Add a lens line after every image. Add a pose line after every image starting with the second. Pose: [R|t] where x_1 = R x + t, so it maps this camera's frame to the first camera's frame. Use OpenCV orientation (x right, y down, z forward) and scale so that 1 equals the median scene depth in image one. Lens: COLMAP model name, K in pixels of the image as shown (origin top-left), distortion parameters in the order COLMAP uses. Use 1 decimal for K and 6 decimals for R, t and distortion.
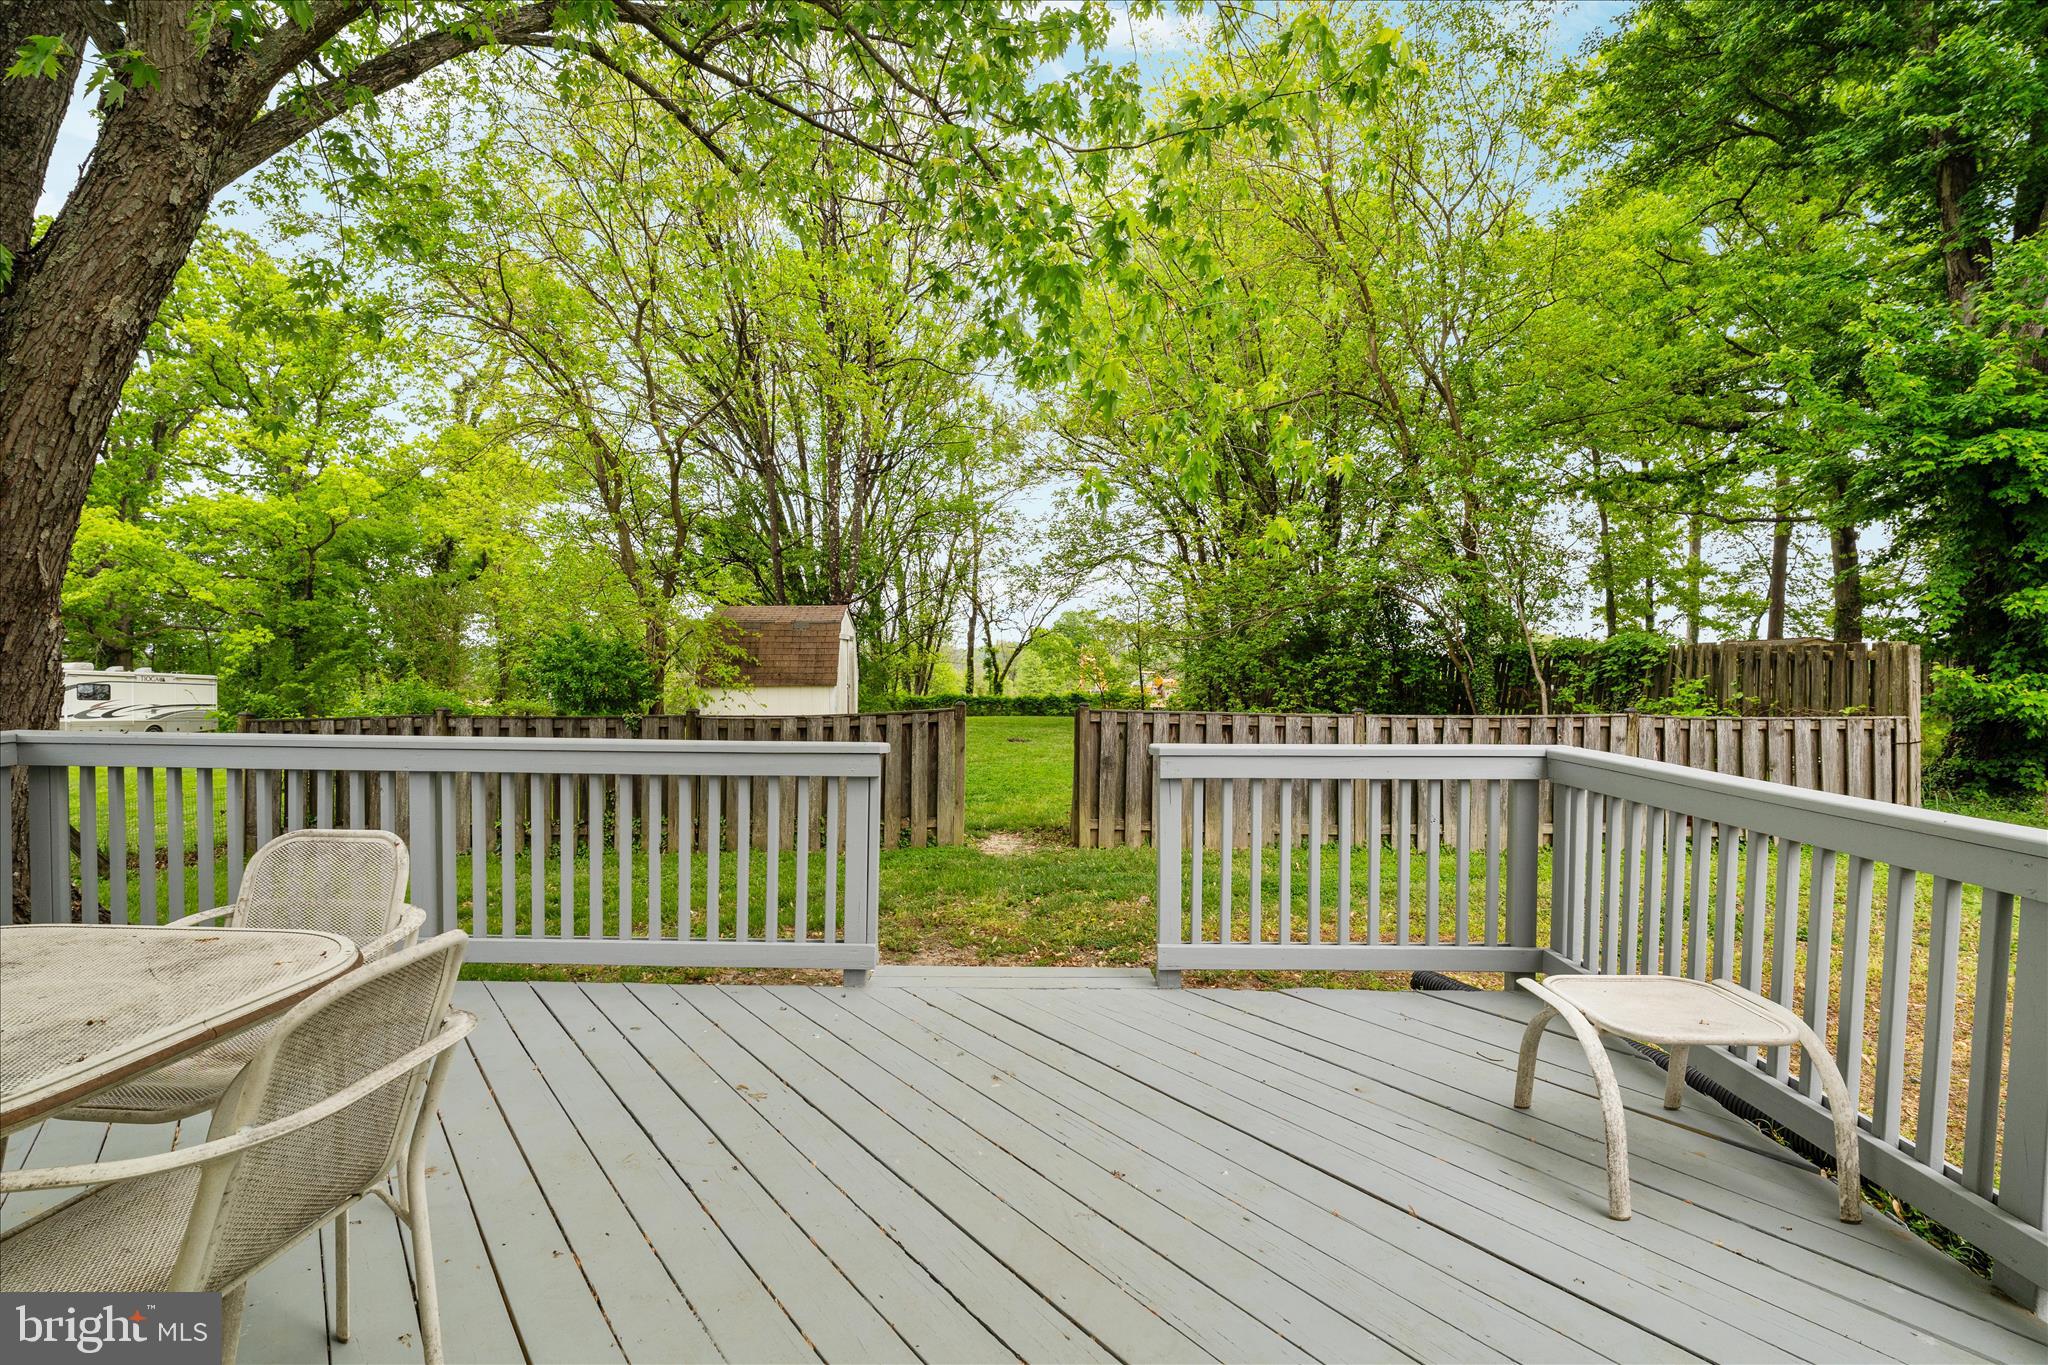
lens RADIAL K [[1002.2, 0, 1024.0], [0, 1002.2, 682.5], [0, 0, 1]] dist [-0.006477, 0.000322]
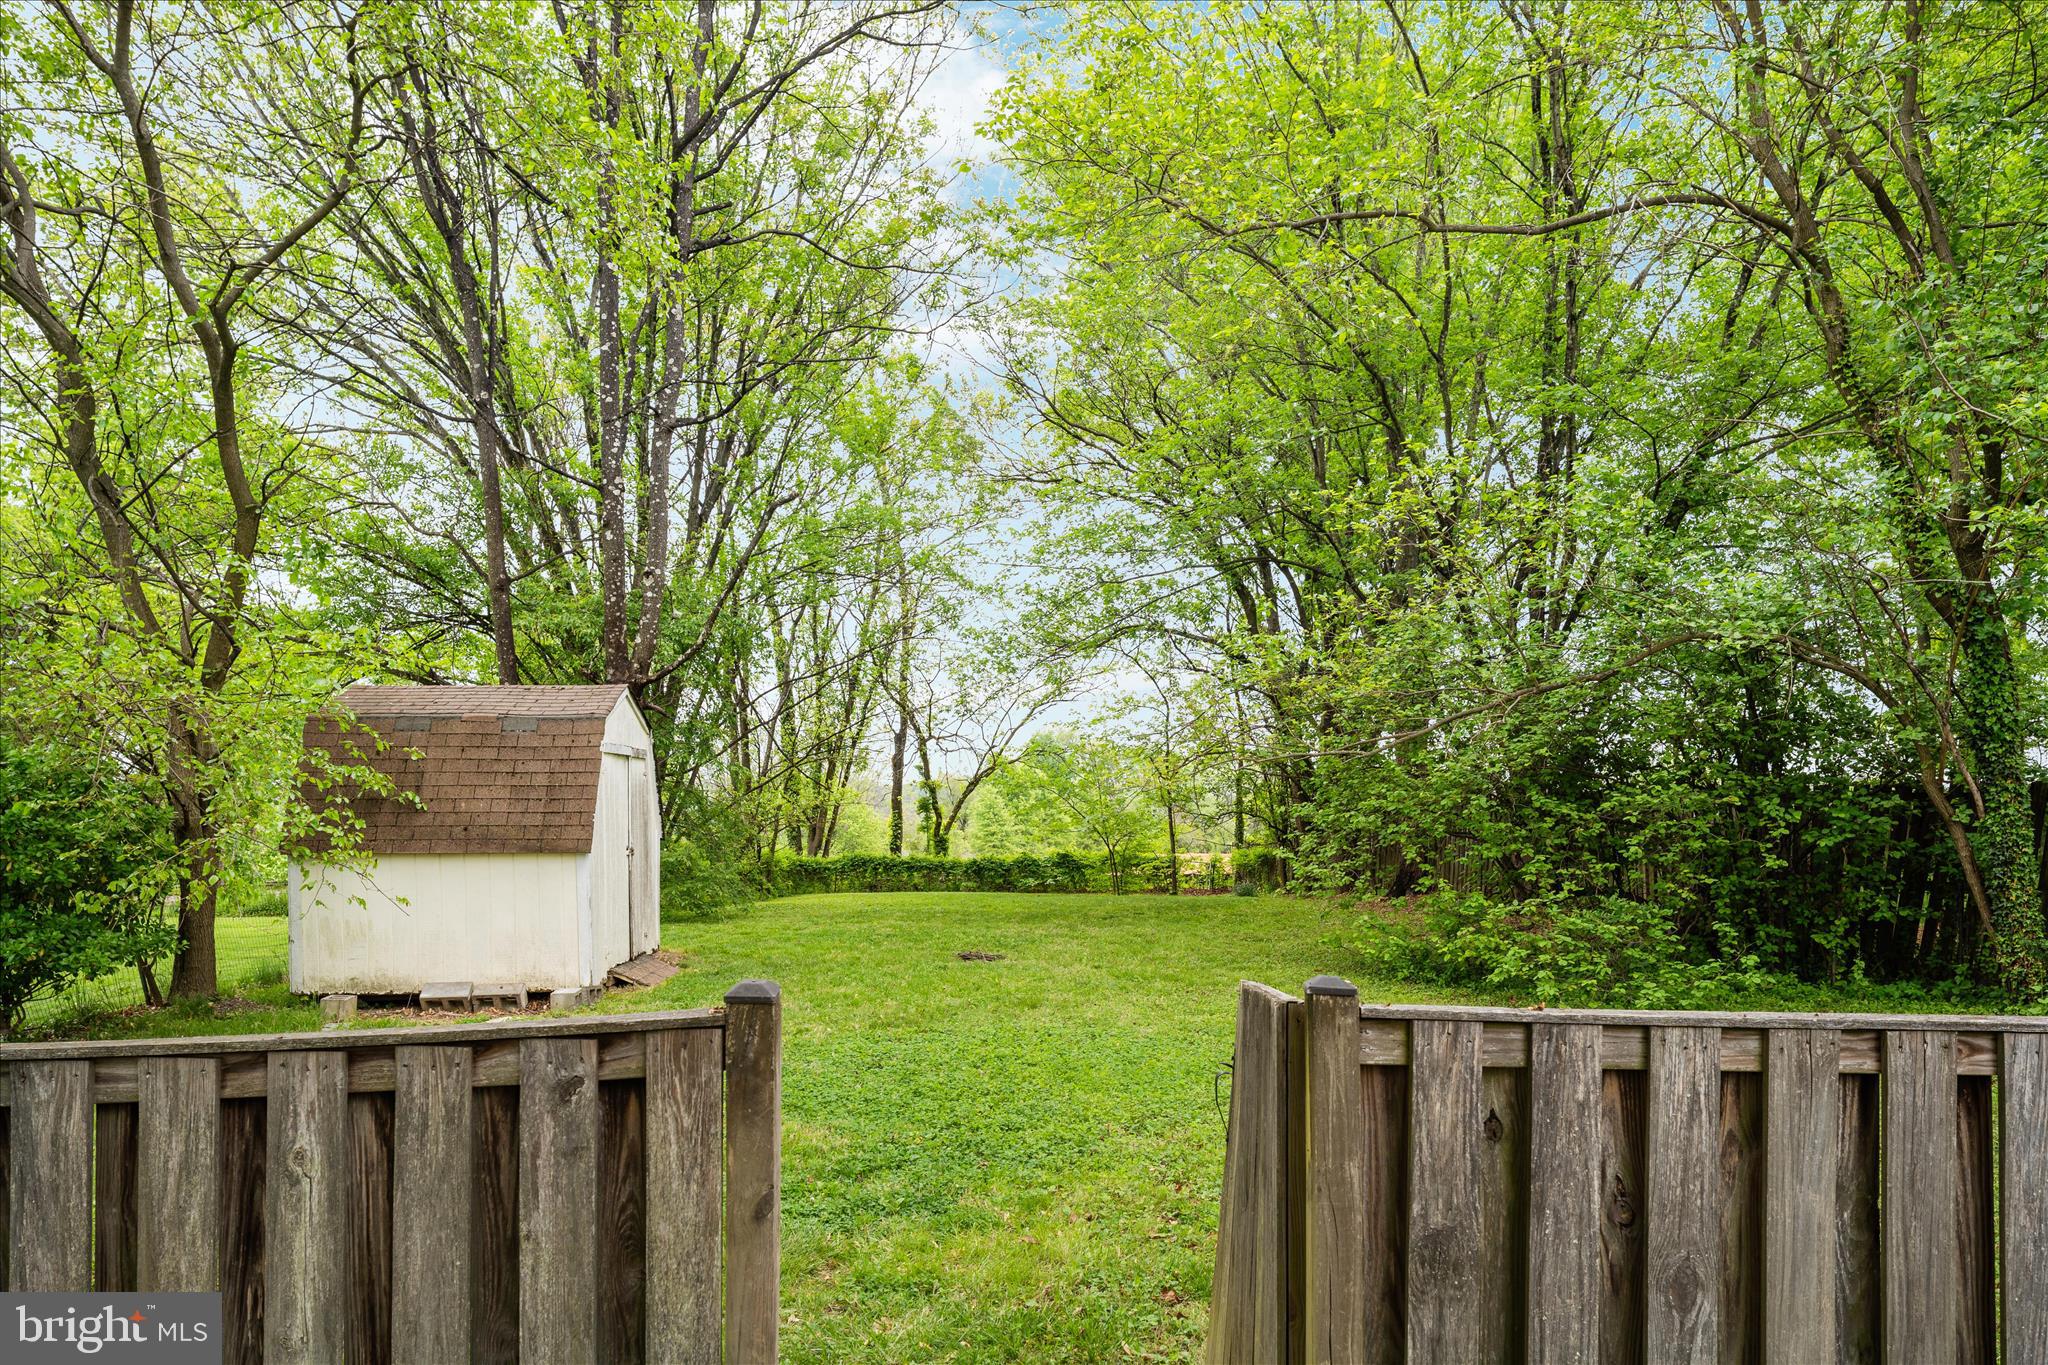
lens RADIAL K [[1406.0, 0, 1027.1], [0, 1406.0, 820.1], [0, 0, 1]] dist [0.001195, 0.000165]
pose [[0.999383, -0.001779, 0.035089, -0.003263], [0.002099, 0.999956, -0.009100, -0.002277], [-0.035071, 0.009168, 0.999343, 0.140435]]
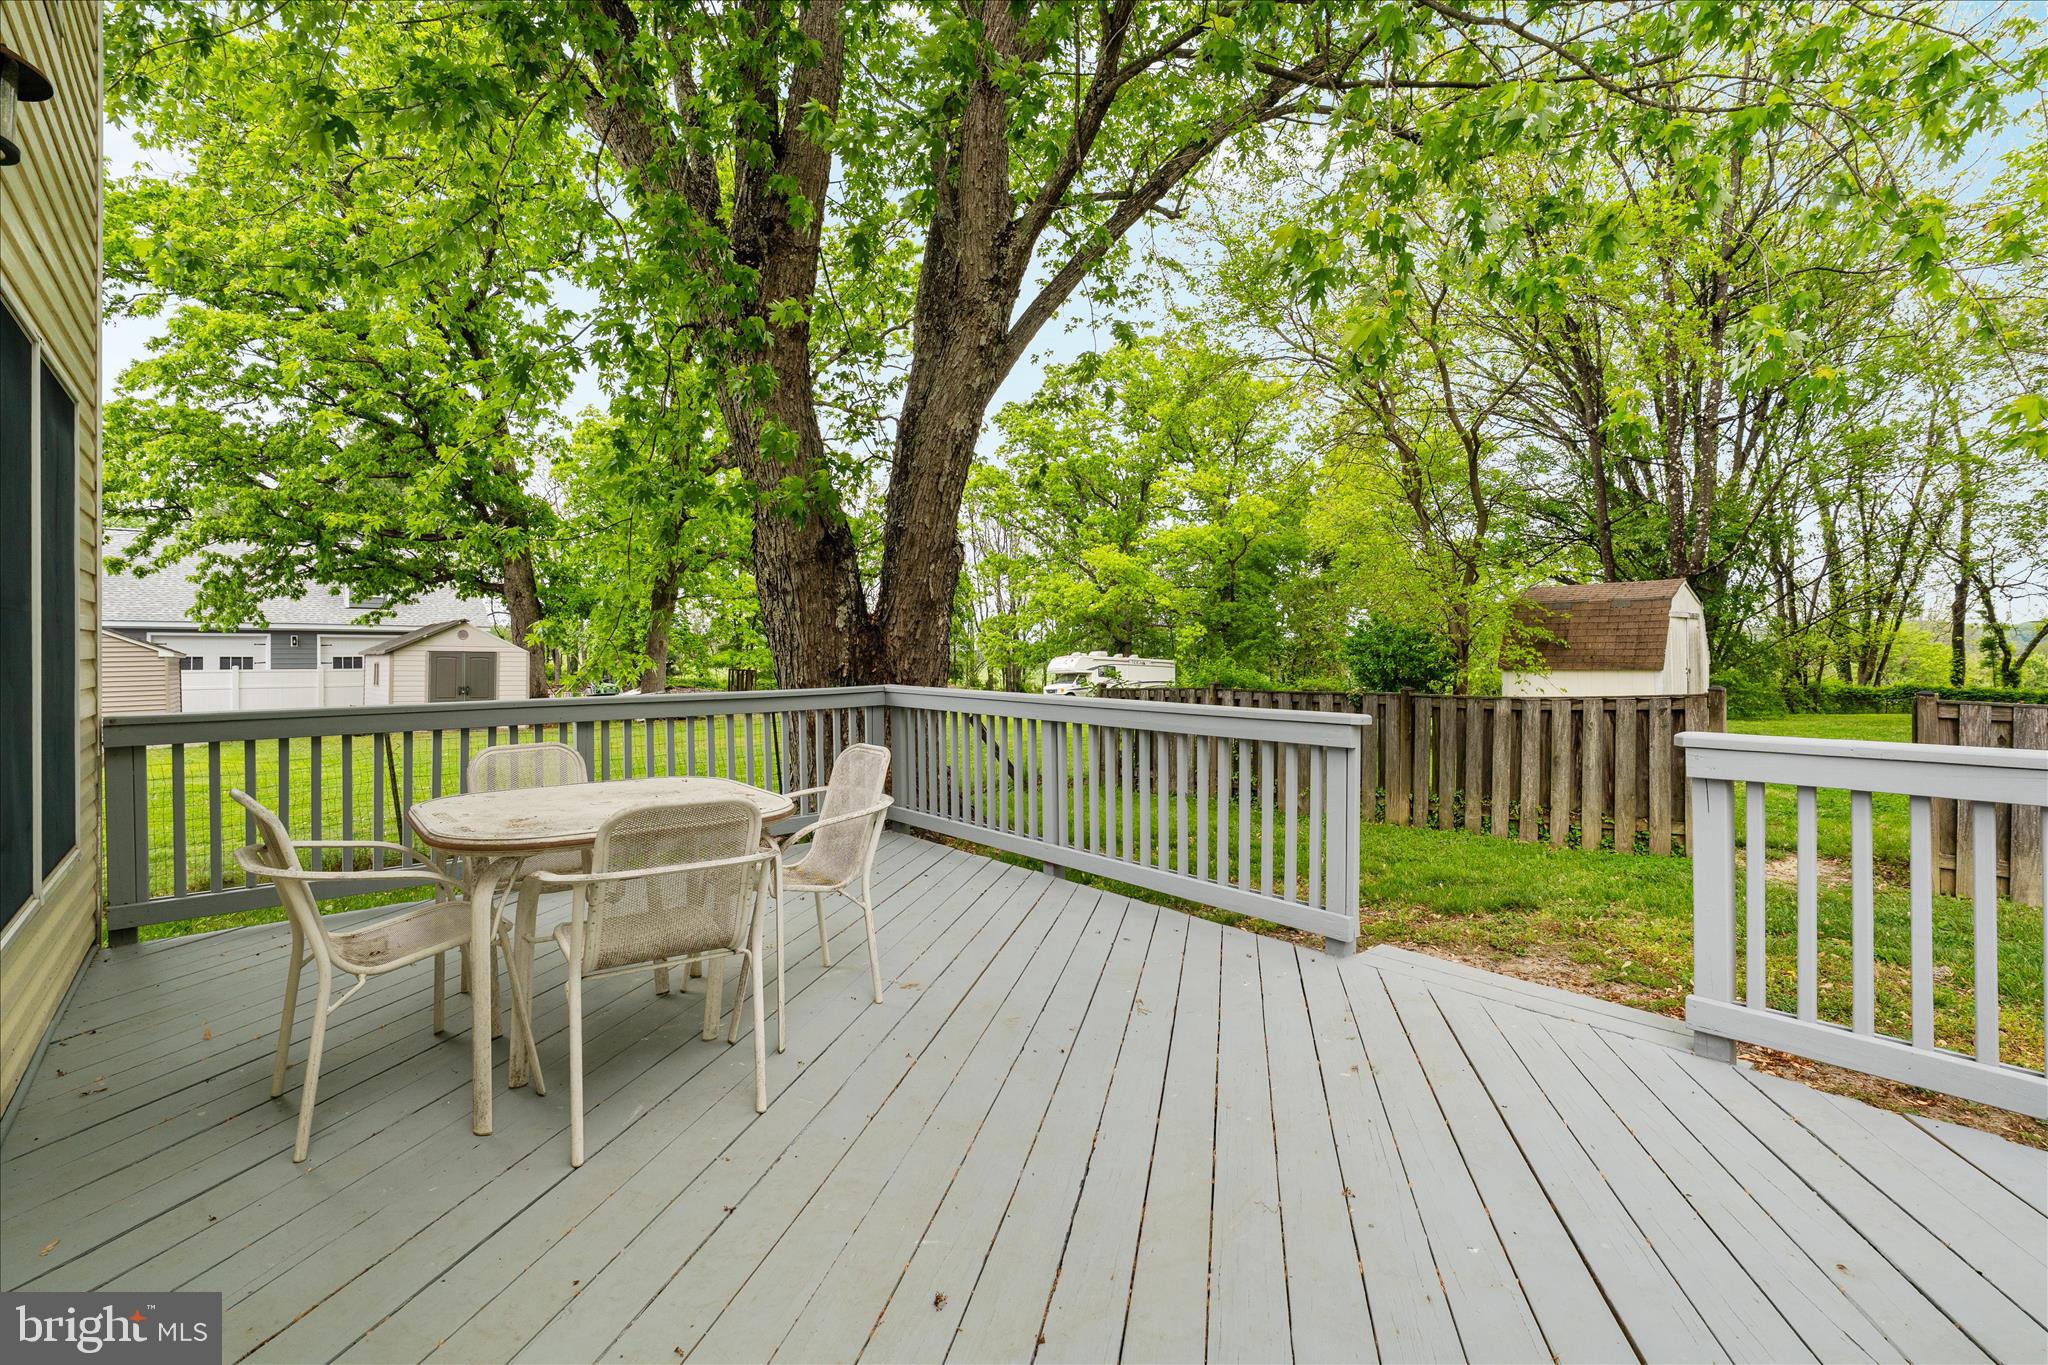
lens RADIAL K [[940.2, 0, 1021.0], [0, 940.2, 645.0], [0, 0, 1]] dist [-0.000541, 0.000304]
pose [[0.651159, -0.011680, -0.758852, 0.030151], [-0.006952, 0.999748, -0.021354, 0.001187], [0.758910, 0.019180, 0.650913, 0.012142]]
